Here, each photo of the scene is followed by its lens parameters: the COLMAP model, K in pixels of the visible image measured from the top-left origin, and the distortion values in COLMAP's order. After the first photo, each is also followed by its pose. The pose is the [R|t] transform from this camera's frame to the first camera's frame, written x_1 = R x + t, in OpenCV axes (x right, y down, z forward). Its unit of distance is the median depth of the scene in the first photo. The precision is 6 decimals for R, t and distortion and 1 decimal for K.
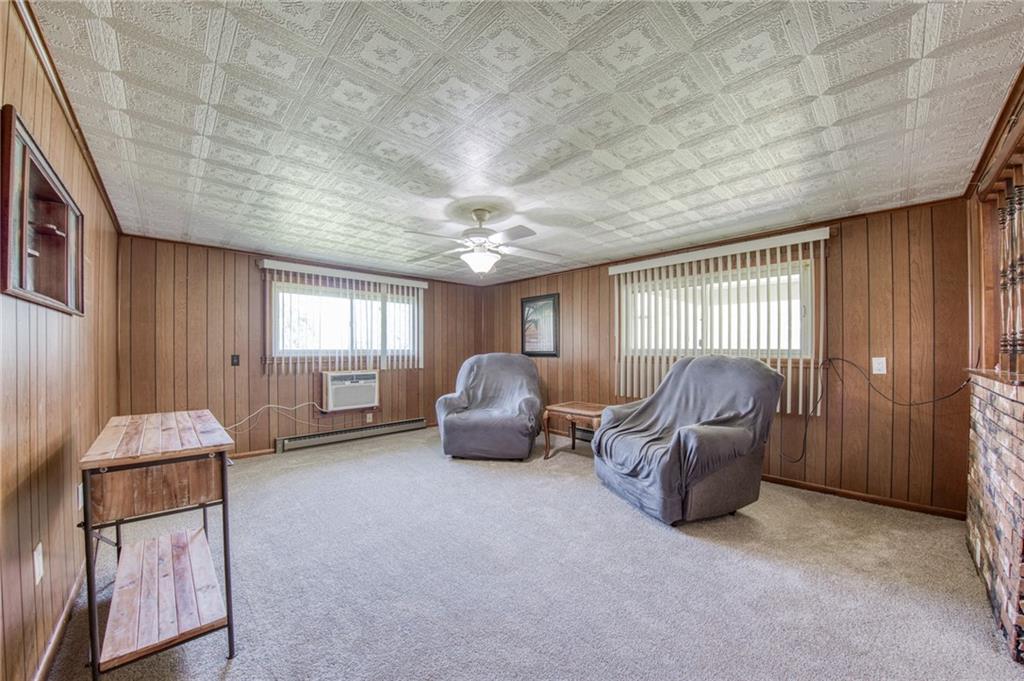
lens RADIAL K [[368.2, 0, 514.0], [0, 368.2, 338.6], [0, 0, 1]] dist [-0.022818, -0.000210]
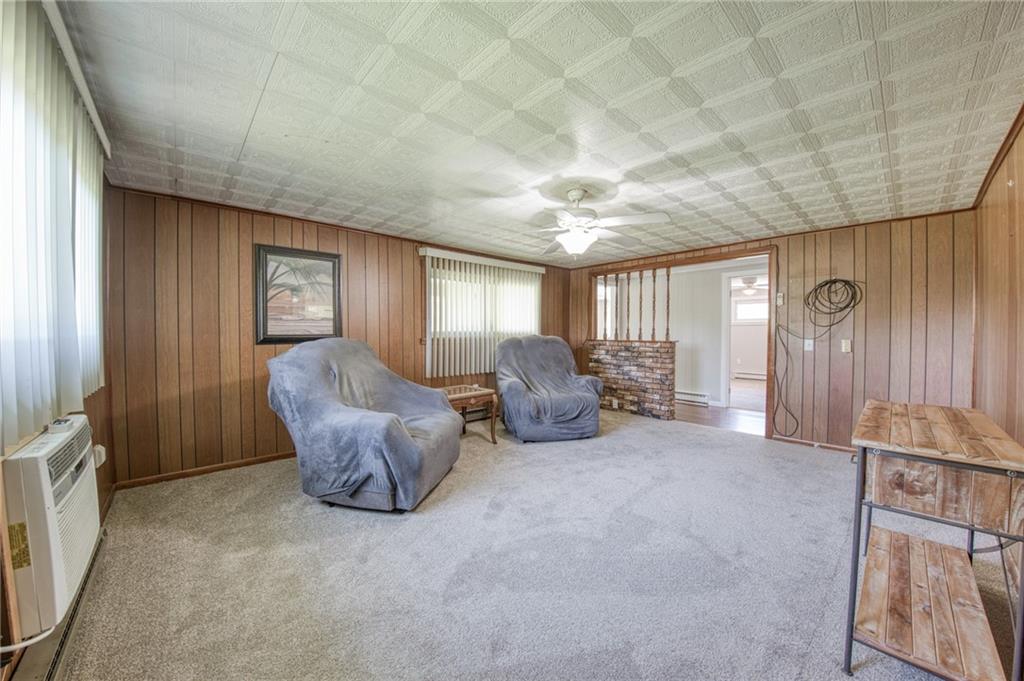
lens RADIAL K [[363.9, 0, 512.2], [0, 363.9, 340.3], [0, 0, 1]] dist [-0.000923, -0.000188]
pose [[0.025767, -0.019315, 0.999481, -0.683127], [-0.034743, 0.999192, 0.020205, 0.022919], [-0.999064, -0.035245, 0.025075, 0.725521]]
